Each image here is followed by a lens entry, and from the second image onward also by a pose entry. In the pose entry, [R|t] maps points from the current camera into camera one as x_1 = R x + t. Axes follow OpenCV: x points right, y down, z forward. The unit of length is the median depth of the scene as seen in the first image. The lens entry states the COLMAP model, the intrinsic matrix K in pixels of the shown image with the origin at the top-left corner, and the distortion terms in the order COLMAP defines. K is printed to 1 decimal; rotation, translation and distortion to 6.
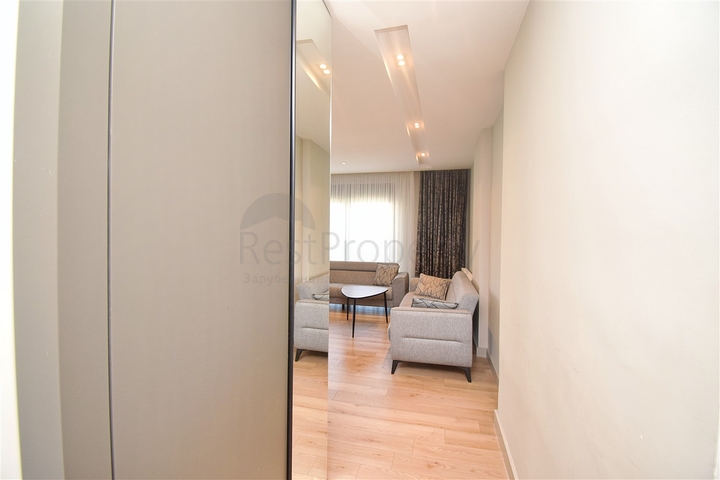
lens RADIAL K [[311.1, 0, 359.1], [0, 311.1, 242.4], [0, 0, 1]] dist [-0.023719, -0.001002]
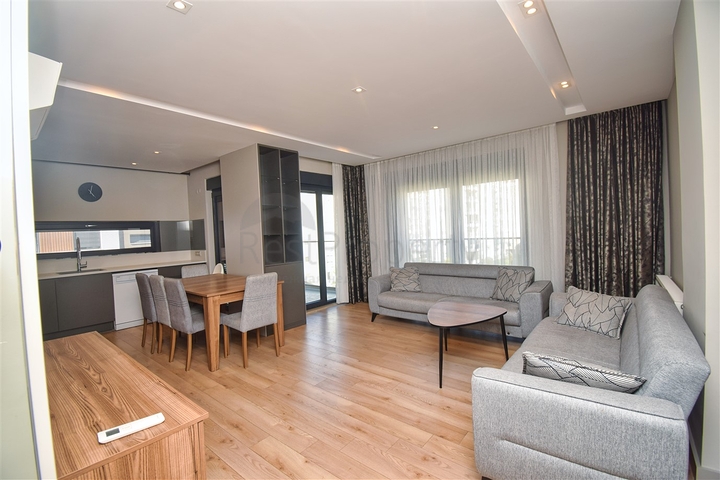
lens RADIAL K [[311.1, 0, 366.8], [0, 311.1, 235.1], [0, 0, 1]] dist [-0.023719, -0.001002]
pose [[0.899723, -0.038326, -0.434775, 0.095317], [0.036939, 0.999250, -0.011643, -0.004948], [0.434895, -0.005585, 0.900464, 0.266202]]
